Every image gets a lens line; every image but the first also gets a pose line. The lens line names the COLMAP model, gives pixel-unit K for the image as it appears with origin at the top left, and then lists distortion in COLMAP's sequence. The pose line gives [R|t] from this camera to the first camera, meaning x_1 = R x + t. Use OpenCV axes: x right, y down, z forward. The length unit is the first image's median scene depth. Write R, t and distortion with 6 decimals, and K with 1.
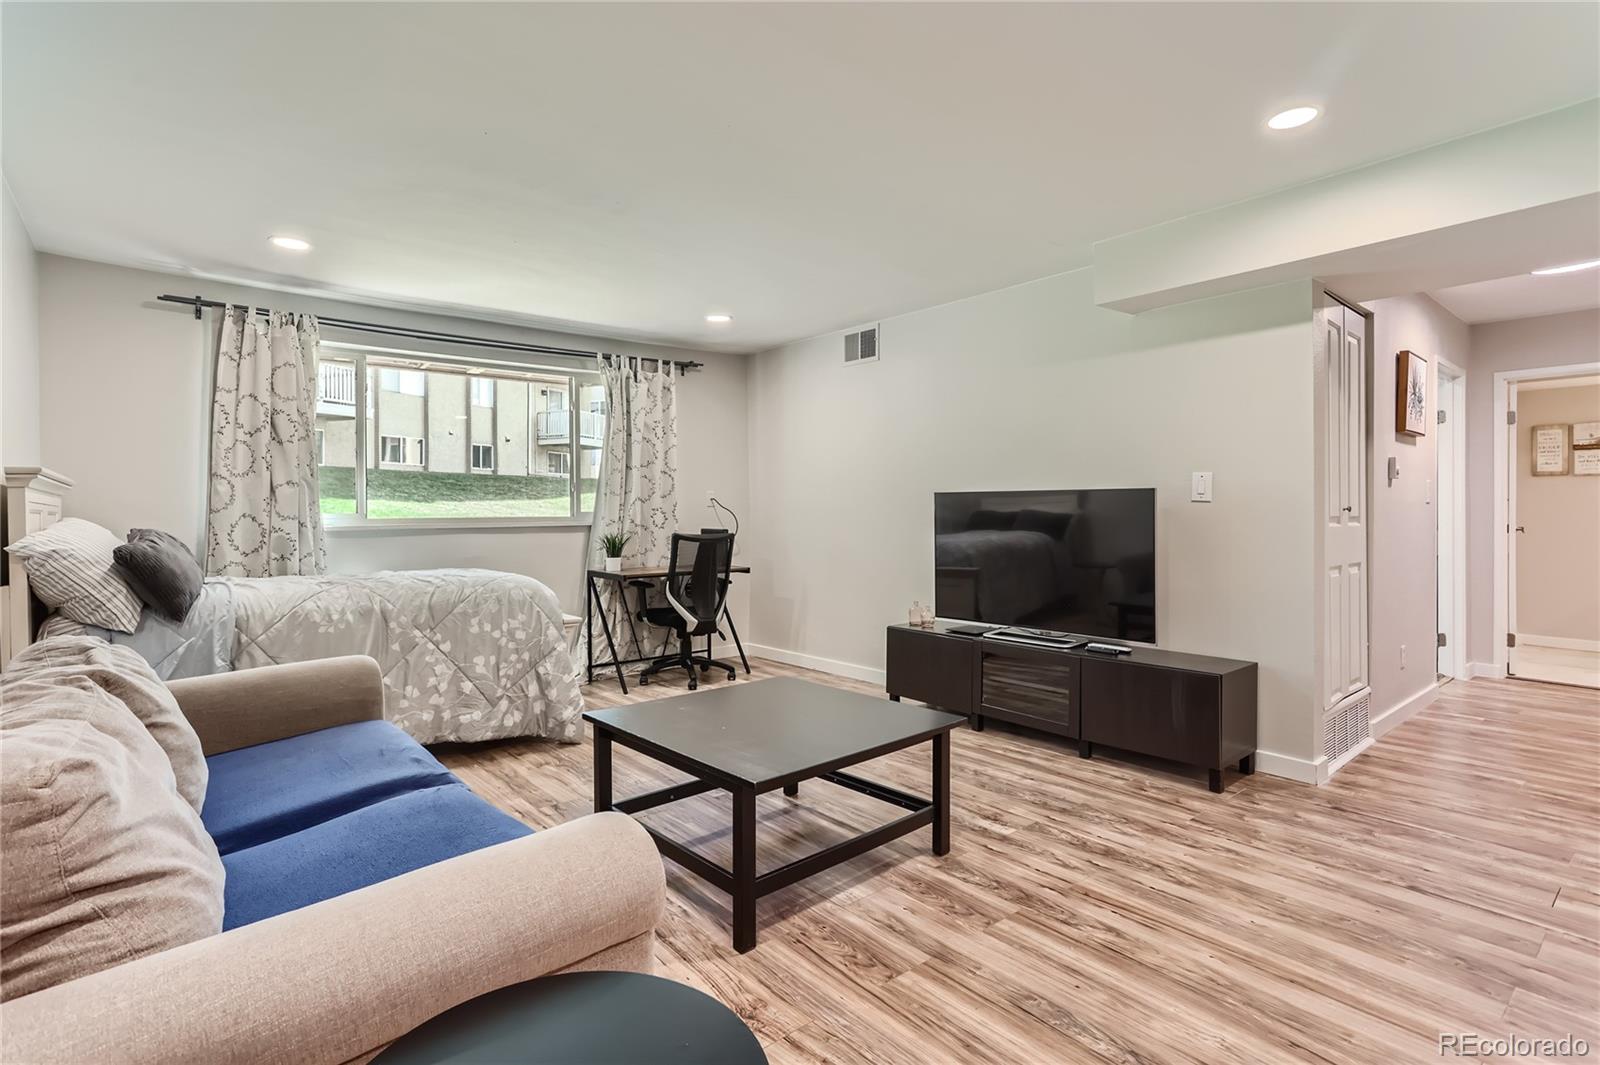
lens RADIAL K [[784.5, 0, 788.8], [0, 784.5, 511.0], [0, 0, 1]] dist [-0.028365, 0.017548]
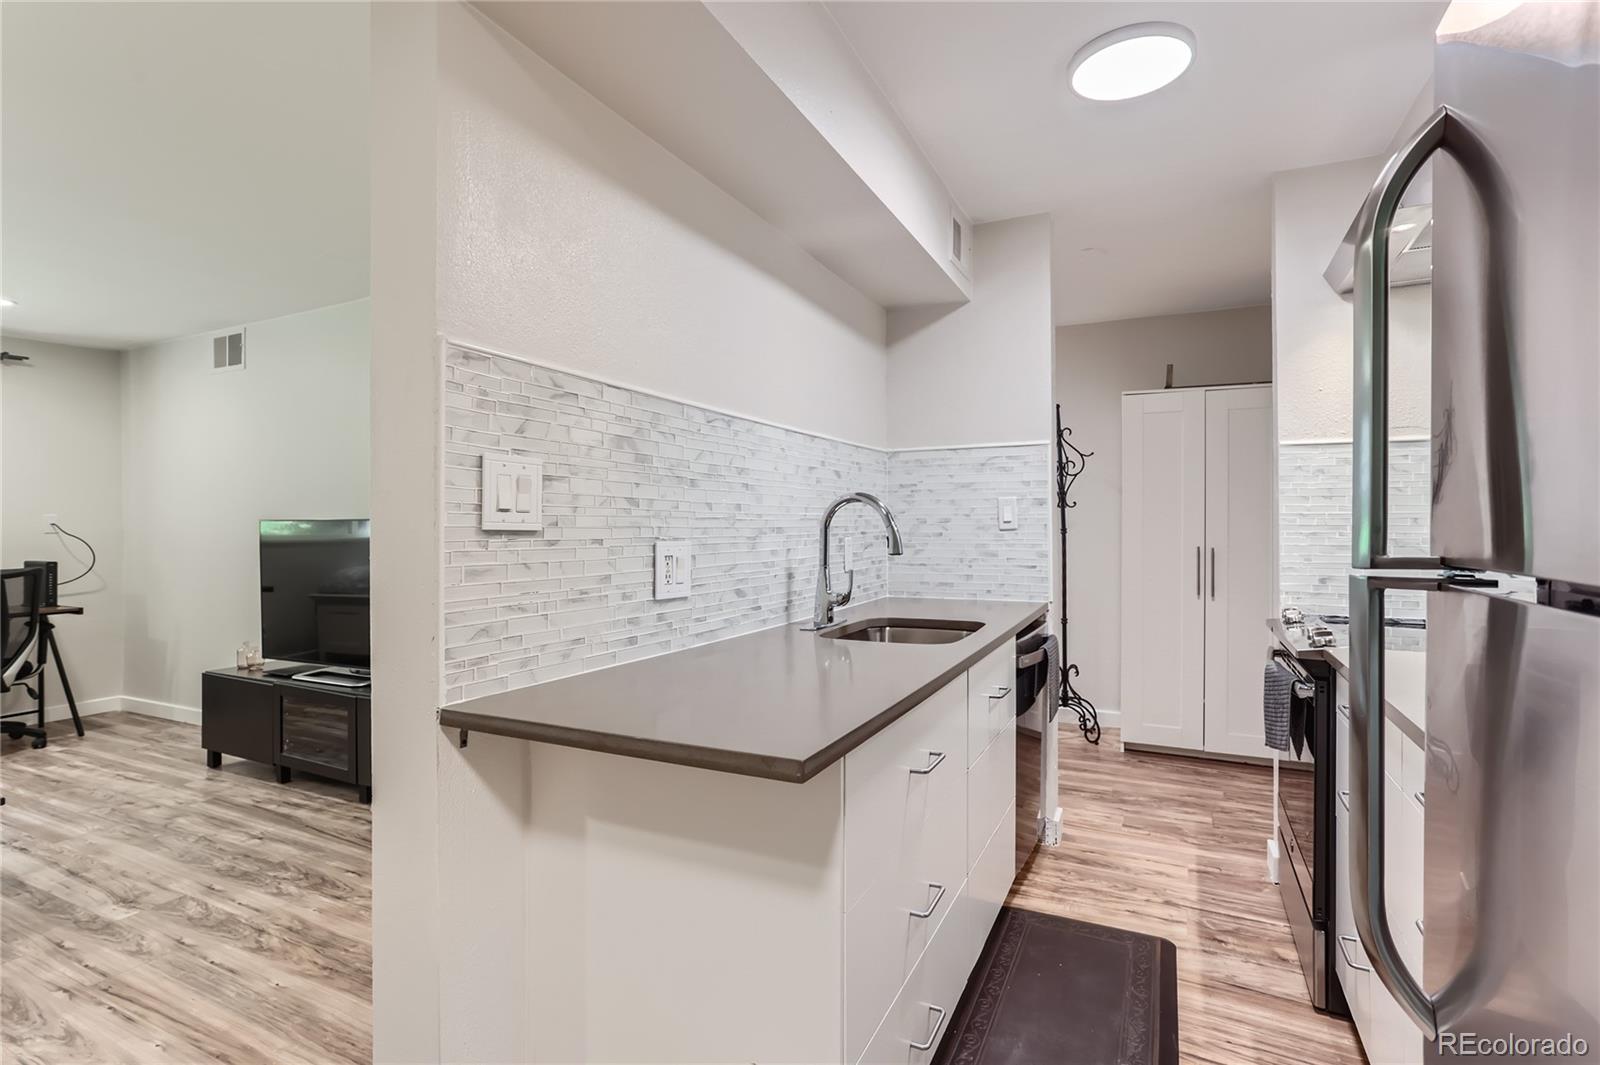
lens RADIAL K [[784.5, 0, 790.0], [0, 784.5, 523.9], [0, 0, 1]] dist [-0.028365, 0.017548]
pose [[0.914617, -0.000604, 0.404321, 0.411465], [0.002256, 0.999991, -0.003609, -0.016025], [-0.404315, 0.004213, 0.914610, -0.066426]]
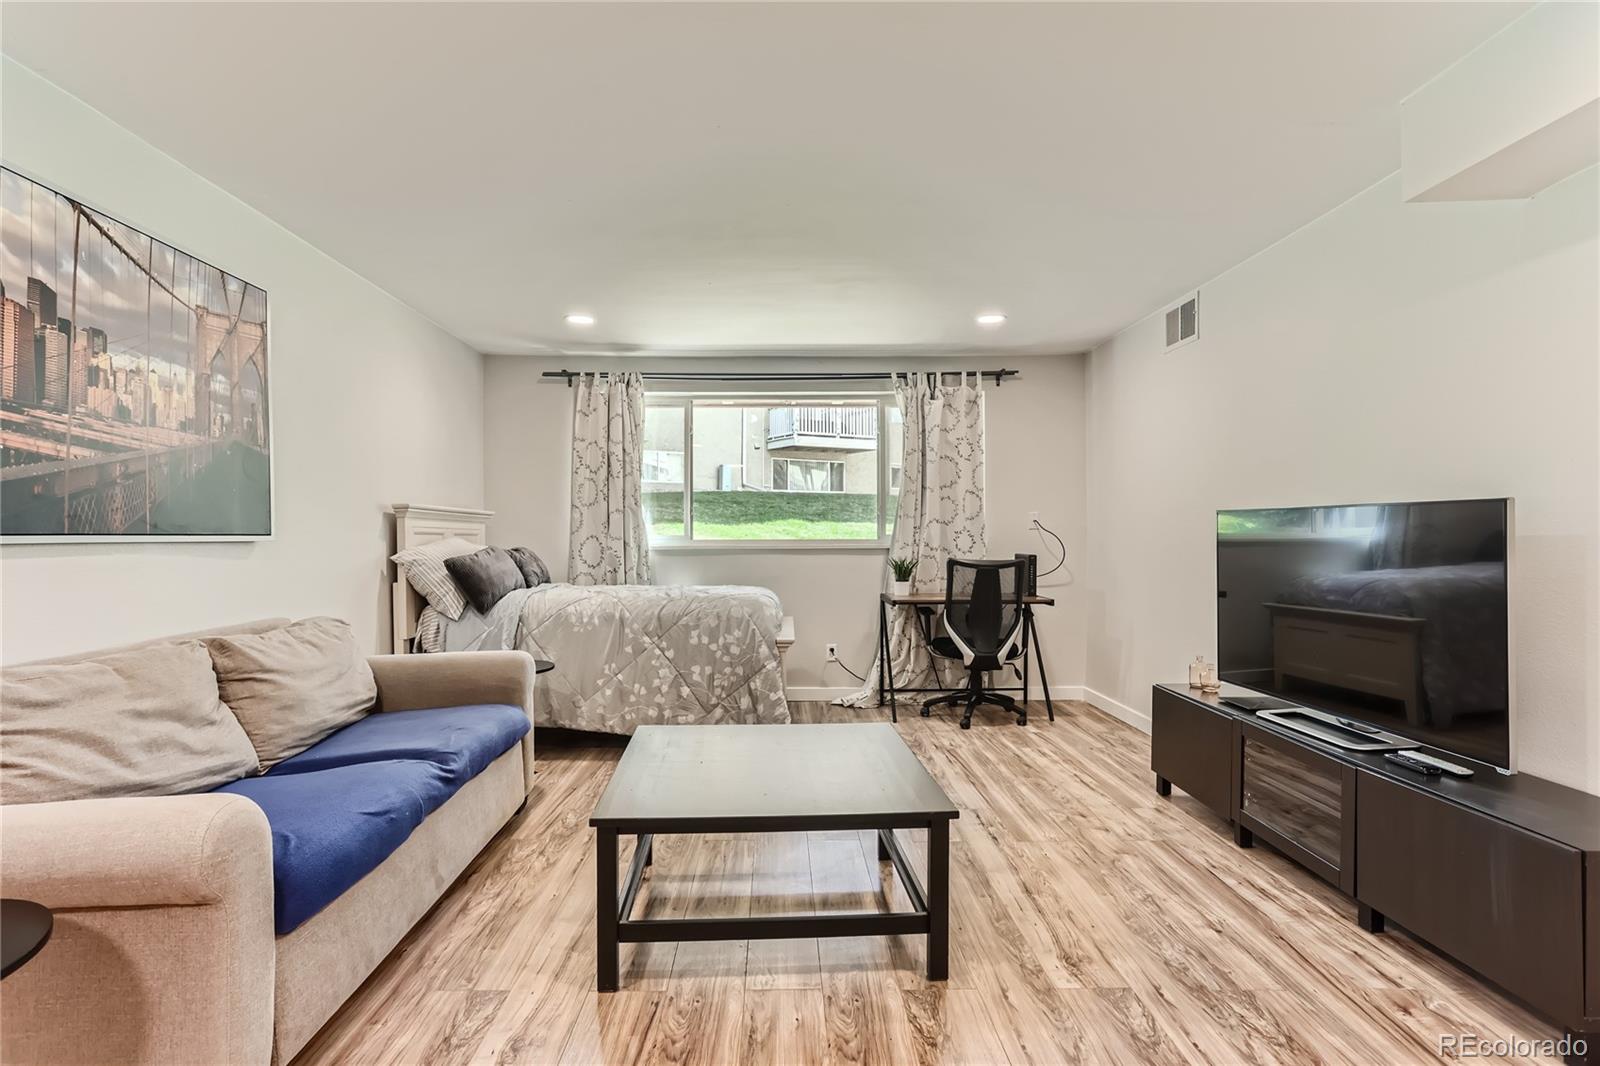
lens RADIAL K [[784.5, 0, 783.1], [0, 784.5, 538.5], [0, 0, 1]] dist [-0.028365, 0.017548]
pose [[0.780319, 0.007785, -0.625333, 0.350487], [-0.002973, 0.999957, 0.008739, -0.003031], [0.625375, -0.004960, 0.780309, 0.190552]]
